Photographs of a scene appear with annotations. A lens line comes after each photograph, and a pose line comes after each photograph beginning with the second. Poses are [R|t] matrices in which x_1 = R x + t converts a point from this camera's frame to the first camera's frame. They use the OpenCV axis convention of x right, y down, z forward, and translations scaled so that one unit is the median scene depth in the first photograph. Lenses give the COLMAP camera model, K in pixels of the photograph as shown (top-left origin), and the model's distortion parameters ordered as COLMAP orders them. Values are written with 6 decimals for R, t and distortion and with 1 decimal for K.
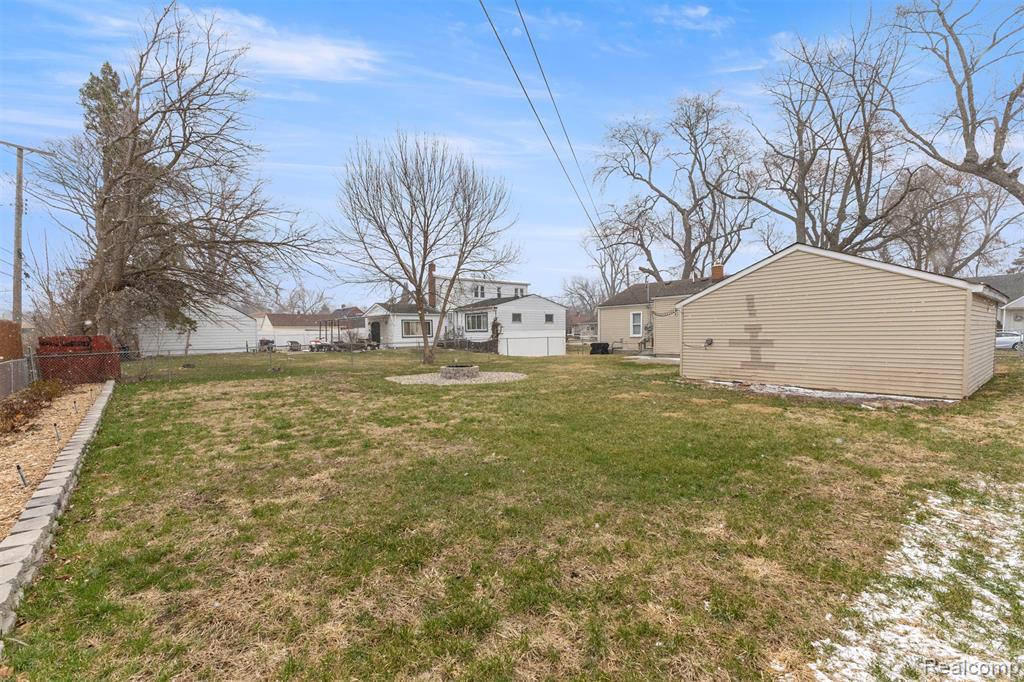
lens RADIAL K [[454.0, 0, 508.7], [0, 454.0, 346.8], [0, 0, 1]] dist [0.000888, -0.000310]
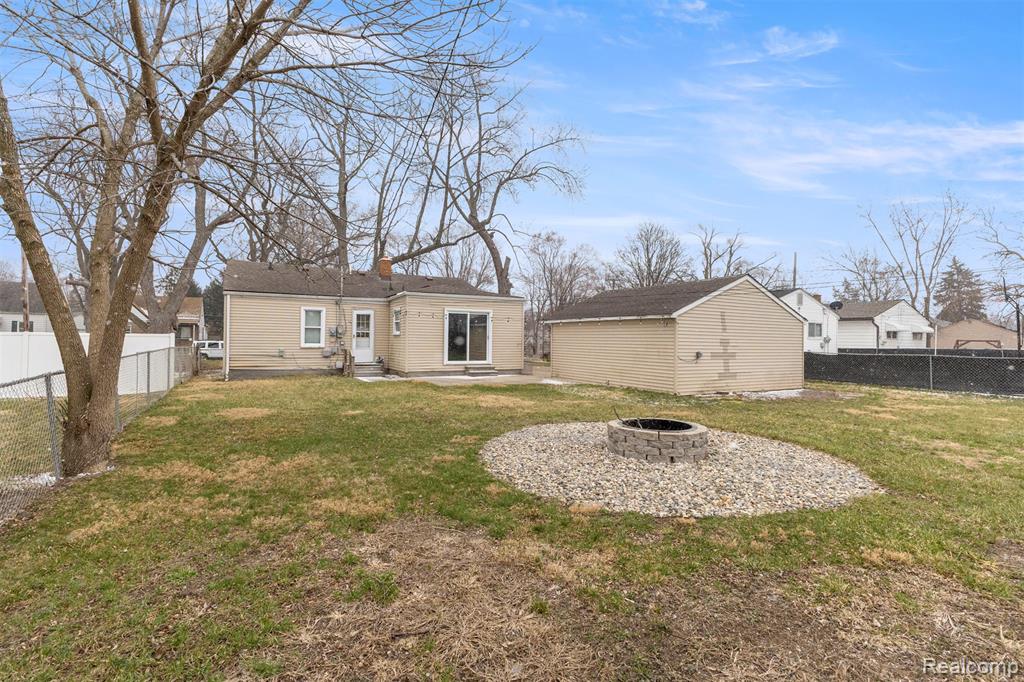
lens RADIAL K [[475.0, 0, 512.0], [0, 475.0, 341.0], [0, 0, 1]] dist [-0.003086, -0.000116]
pose [[0.182707, 0.015797, 0.983041, -0.318717], [0.015430, 0.999702, -0.018932, -0.013767], [-0.983046, 0.018628, 0.182408, 0.605506]]
